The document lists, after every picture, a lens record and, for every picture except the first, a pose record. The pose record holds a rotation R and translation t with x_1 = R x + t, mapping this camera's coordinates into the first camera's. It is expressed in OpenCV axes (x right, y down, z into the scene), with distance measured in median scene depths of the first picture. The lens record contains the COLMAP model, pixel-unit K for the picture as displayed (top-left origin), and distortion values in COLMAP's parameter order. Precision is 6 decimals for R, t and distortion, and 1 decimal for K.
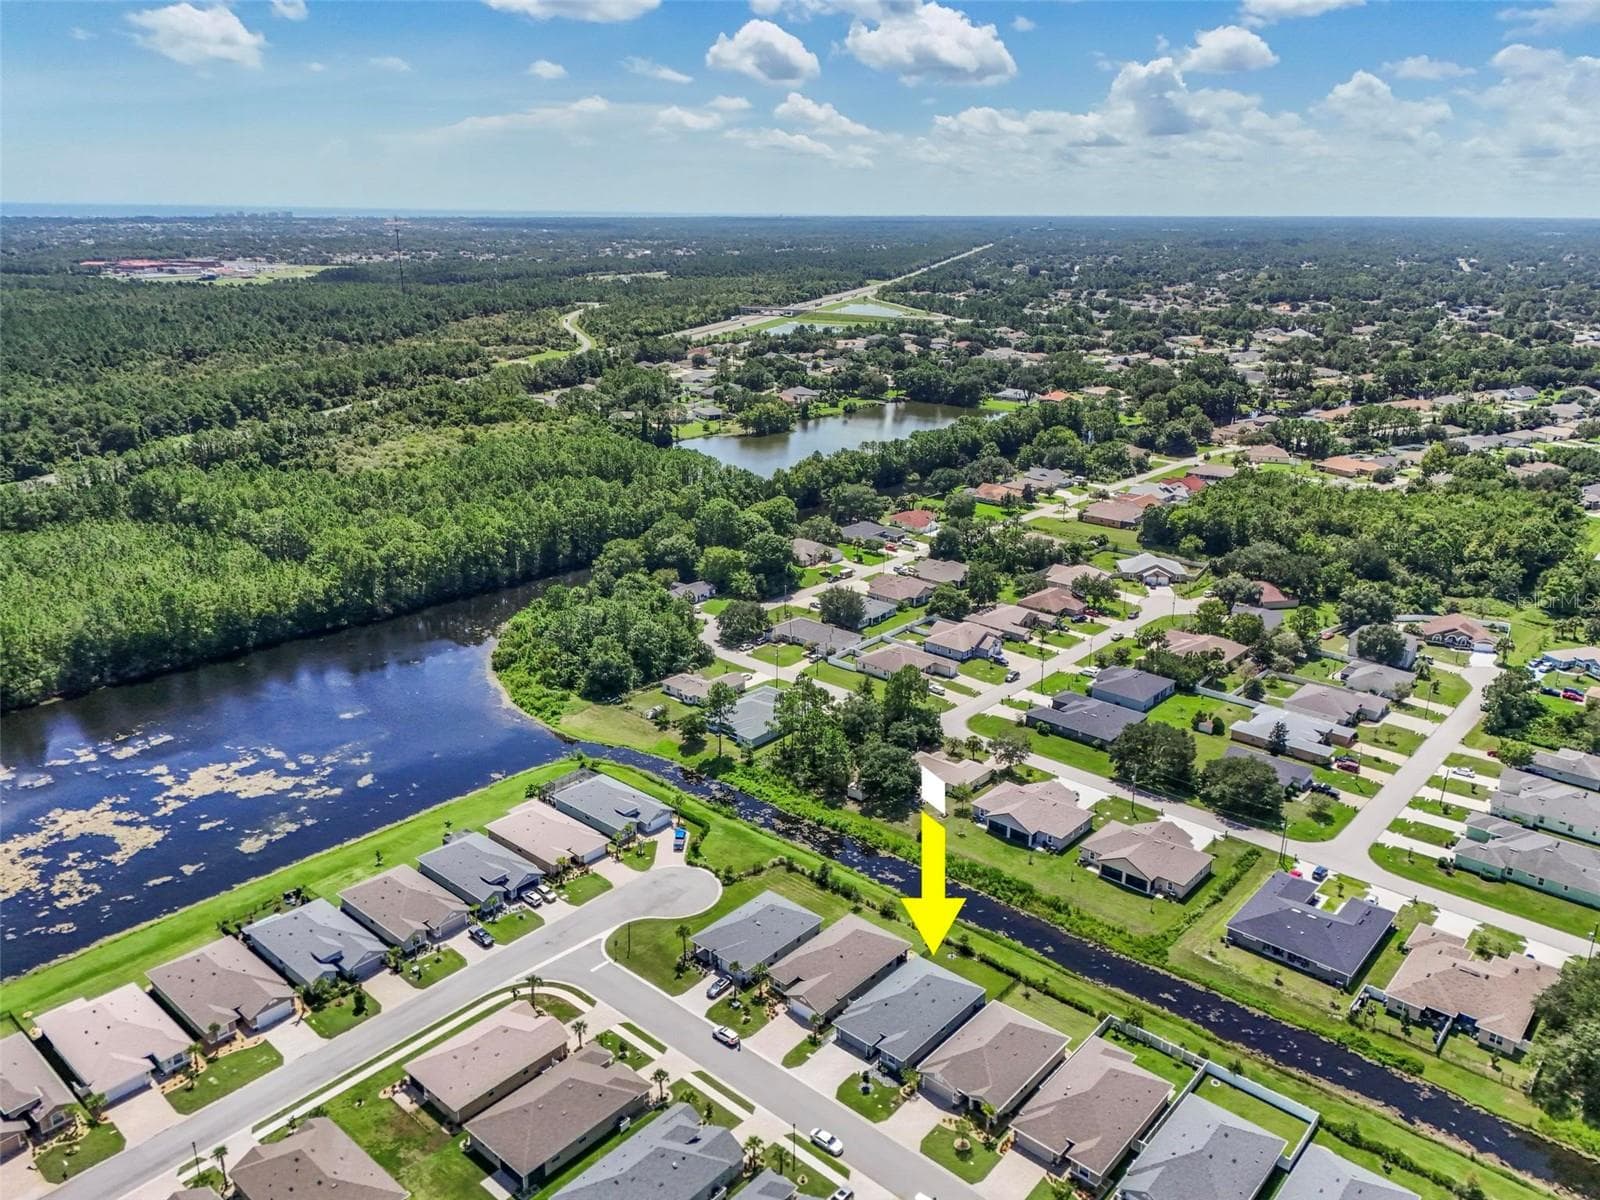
lens RADIAL K [[1179.5, 0, 798.4], [0, 1179.5, 610.0], [0, 0, 1]] dist [0.092174, -0.075979]
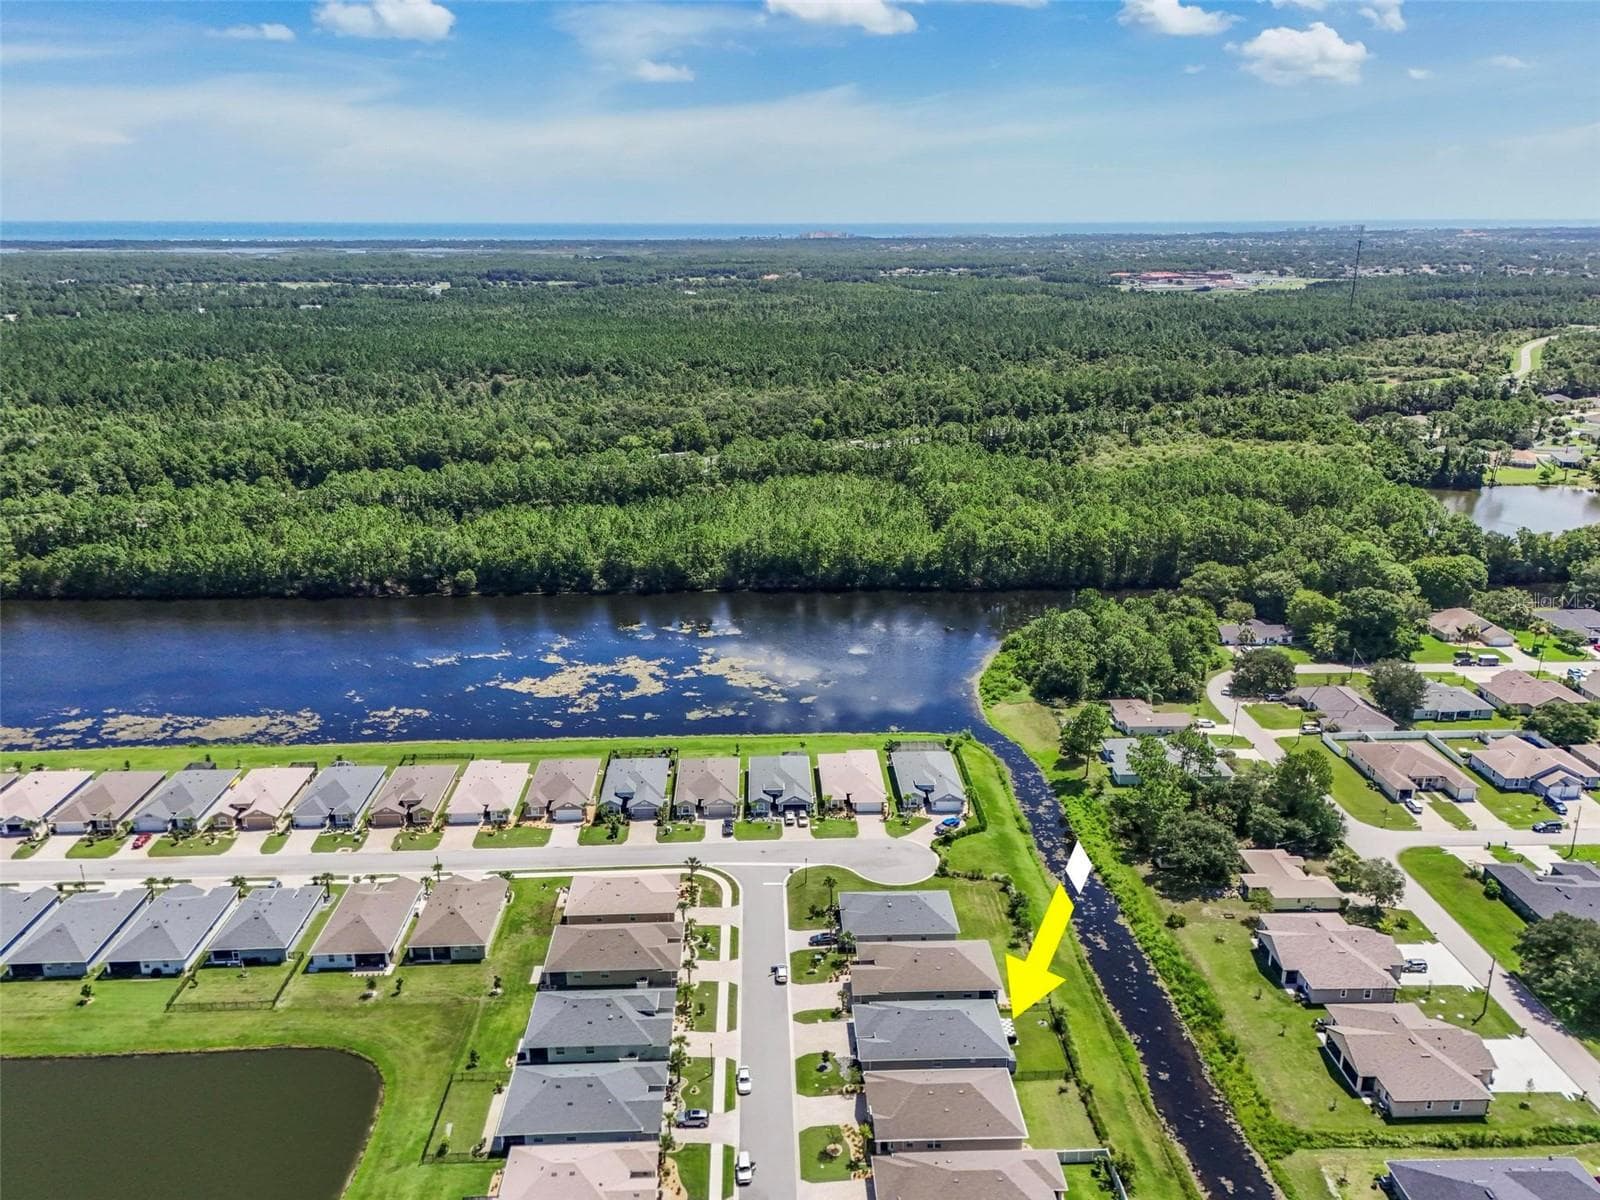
lens RADIAL K [[1198.9, 0, 800.0], [0, 1198.9, 600.0], [0, 0, 1]] dist [0.104612, -0.110329]
pose [[0.686836, 0.211113, -0.695476, 0.469209], [-0.226451, 0.971414, 0.071237, -0.039289], [0.690635, 0.108563, 0.715009, 0.137304]]
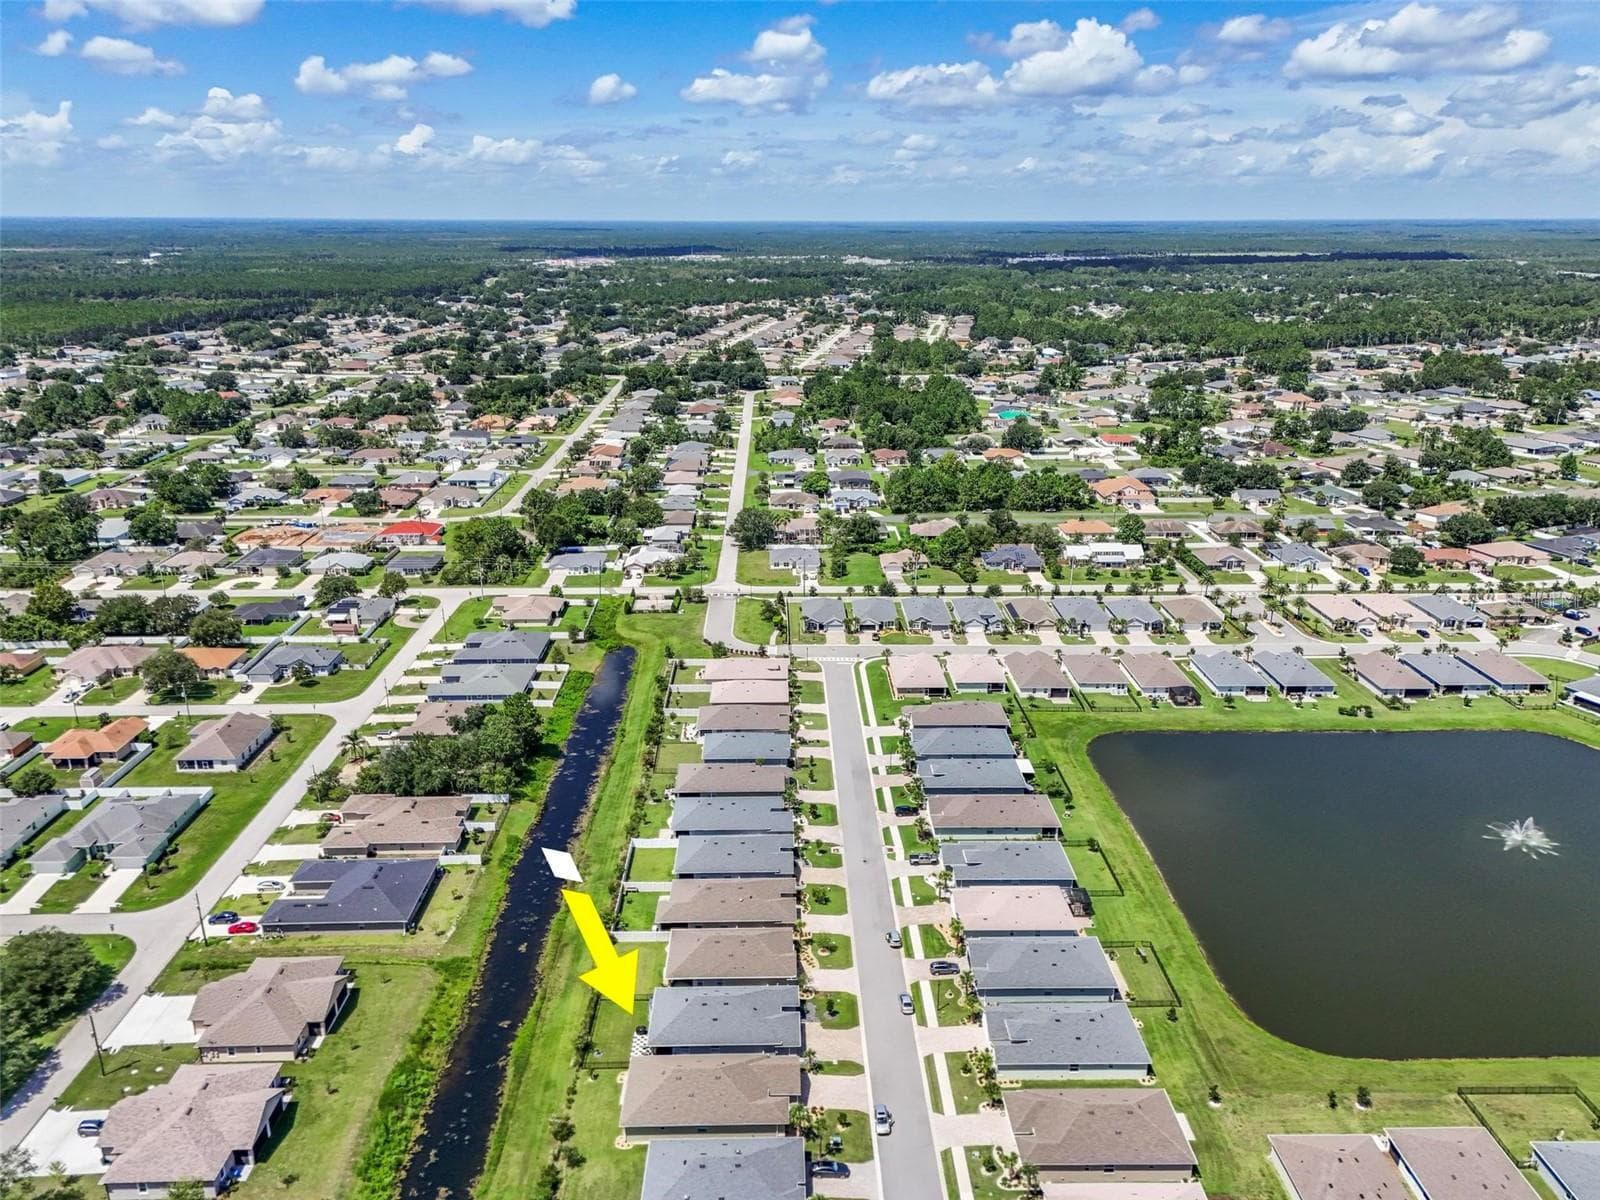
lens RADIAL K [[1179.5, 0, 798.4], [0, 1179.5, 610.0], [0, 0, 1]] dist [0.092174, -0.075979]
pose [[-0.673006, -0.244355, 0.698107, -0.398221], [0.231499, 0.826838, 0.512589, -0.309804], [-0.702475, 0.506586, -0.499899, 0.943863]]
